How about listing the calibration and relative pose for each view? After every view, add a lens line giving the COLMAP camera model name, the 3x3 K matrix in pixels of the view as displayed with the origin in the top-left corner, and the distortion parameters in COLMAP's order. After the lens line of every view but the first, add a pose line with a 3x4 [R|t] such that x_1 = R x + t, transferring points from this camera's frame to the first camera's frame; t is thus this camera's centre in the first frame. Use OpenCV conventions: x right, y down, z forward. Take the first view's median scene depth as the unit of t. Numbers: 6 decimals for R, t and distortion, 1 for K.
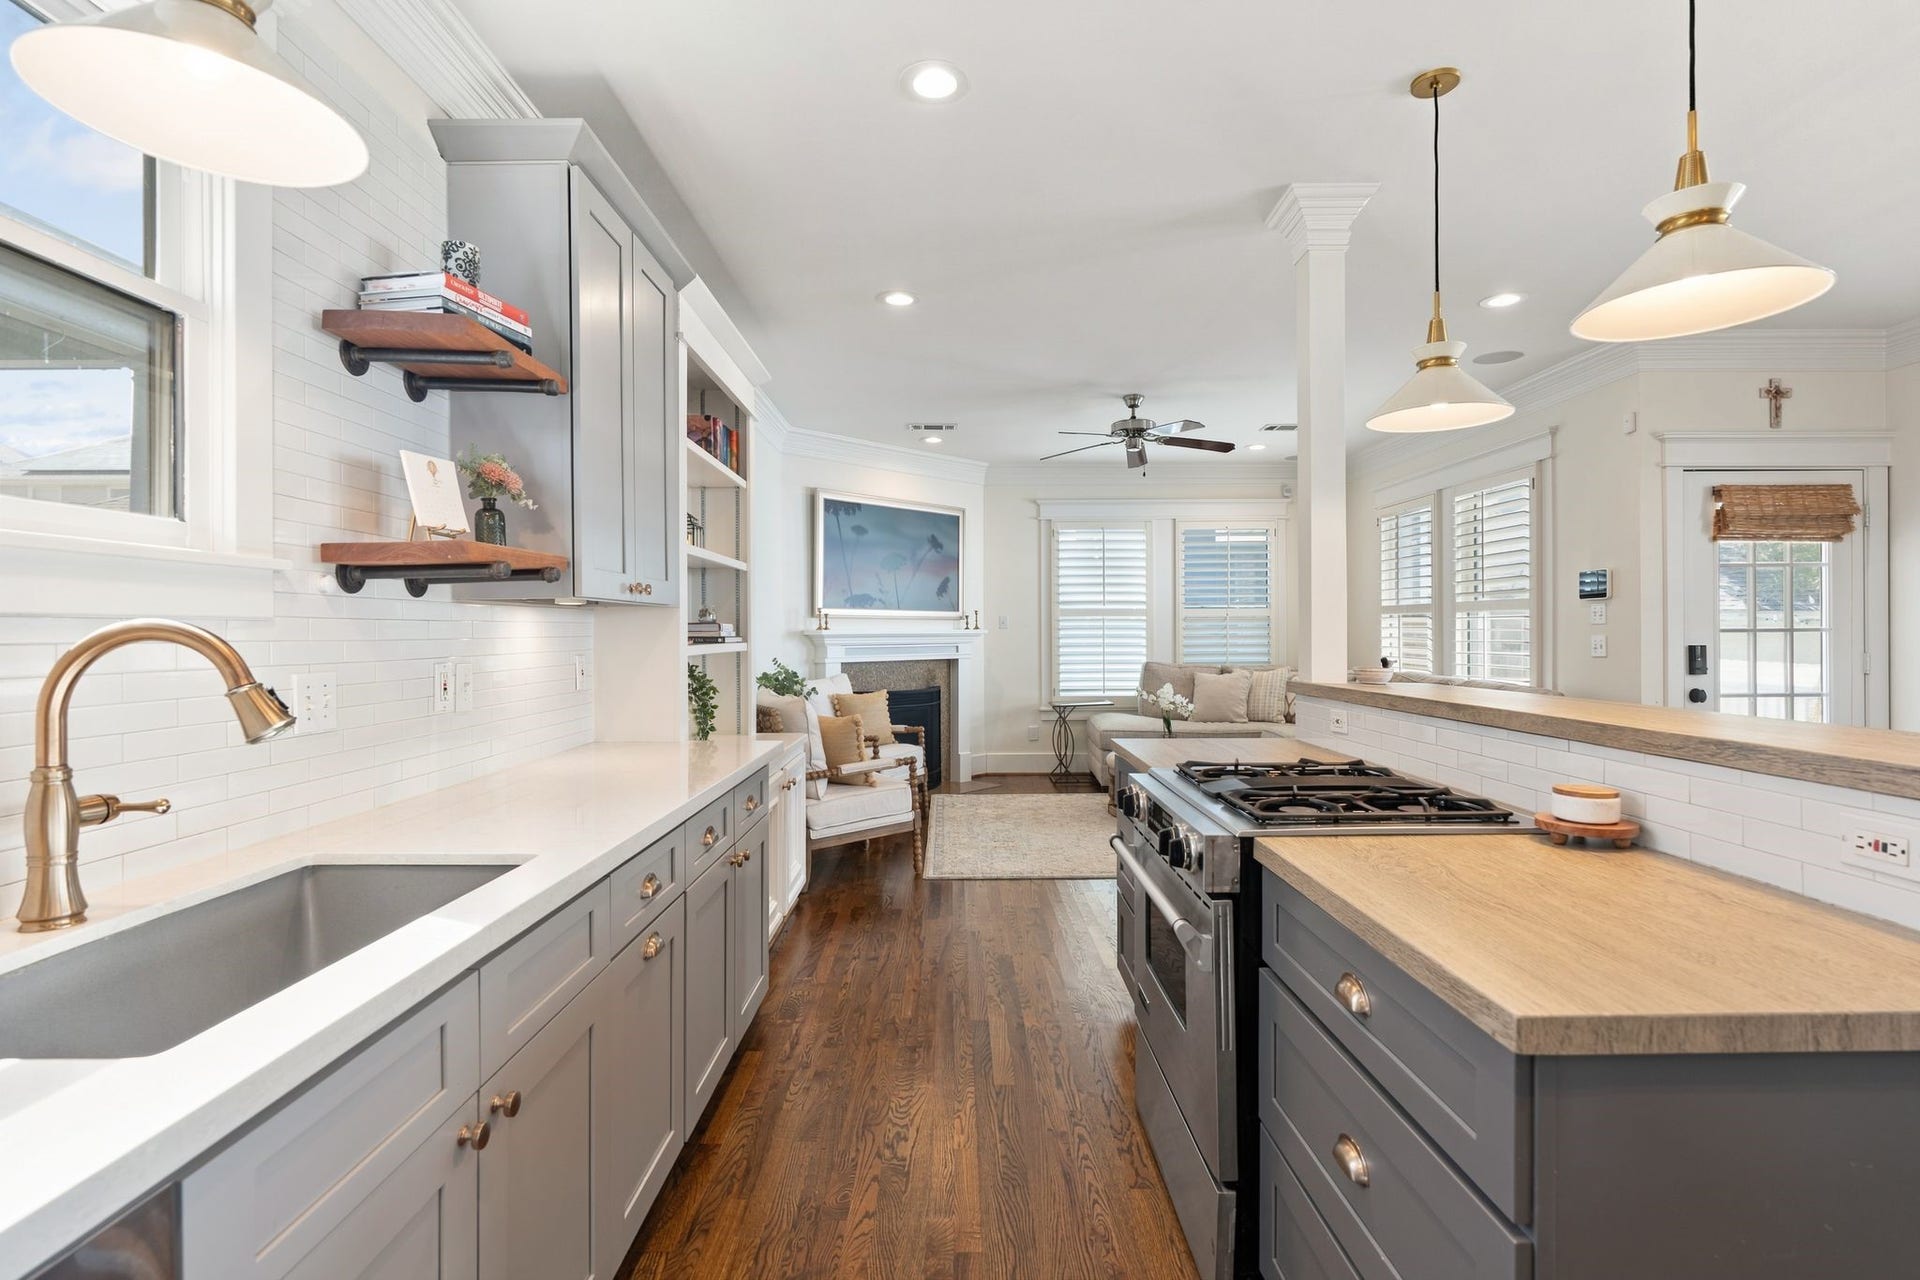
lens RADIAL K [[865.9, 0, 957.4], [0, 865.9, 634.5], [0, 0, 1]] dist [-0.003122, 0.000870]
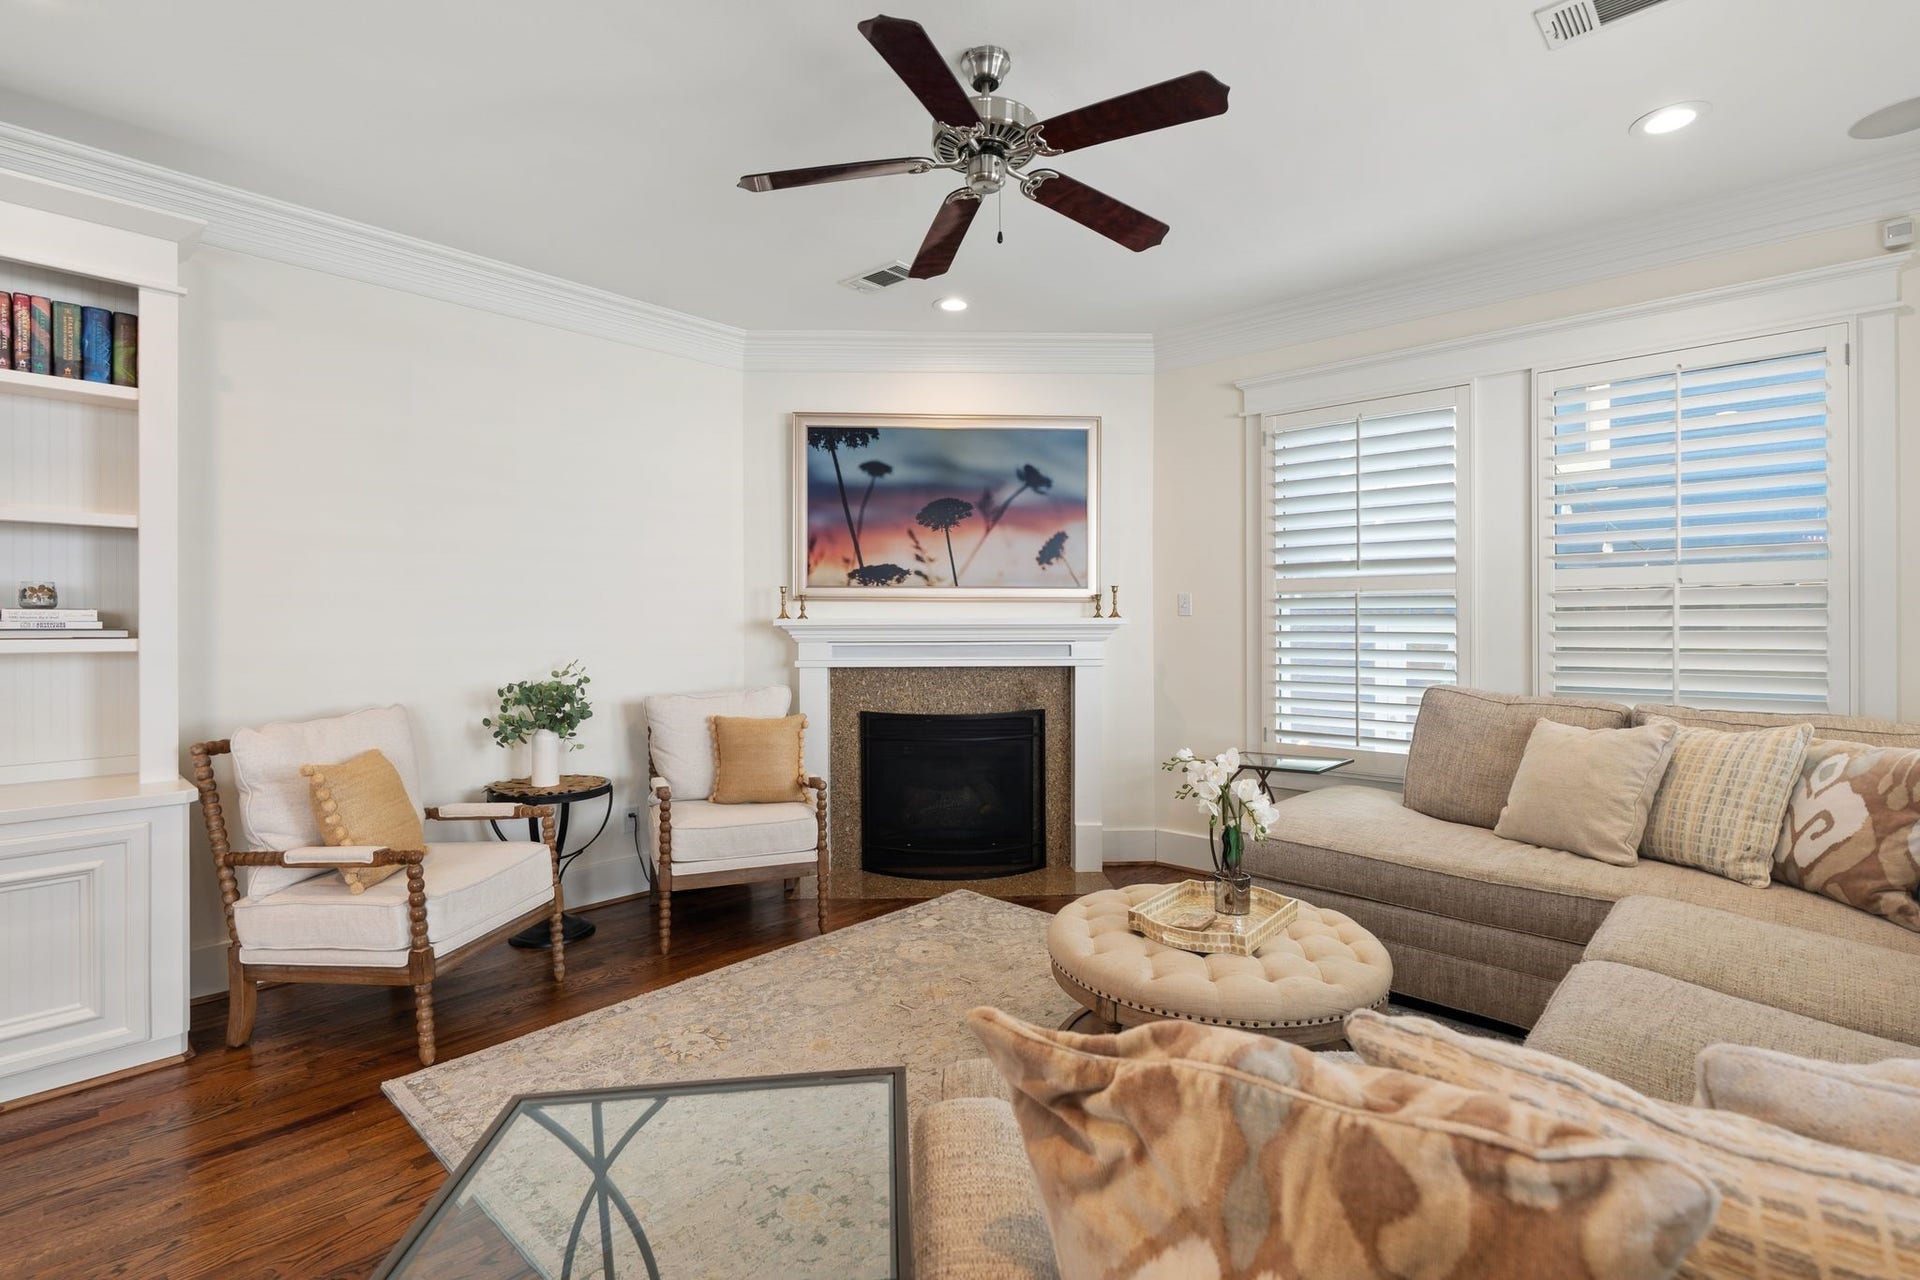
lens RADIAL K [[865.9, 0, 957.4], [0, 865.9, 634.5], [0, 0, 1]] dist [-0.003122, 0.000870]
pose [[0.748491, 0.009804, -0.663072, 0.339576], [-0.004523, 0.999943, 0.009680, 0.000152], [0.663129, -0.004246, 0.748493, 0.493589]]
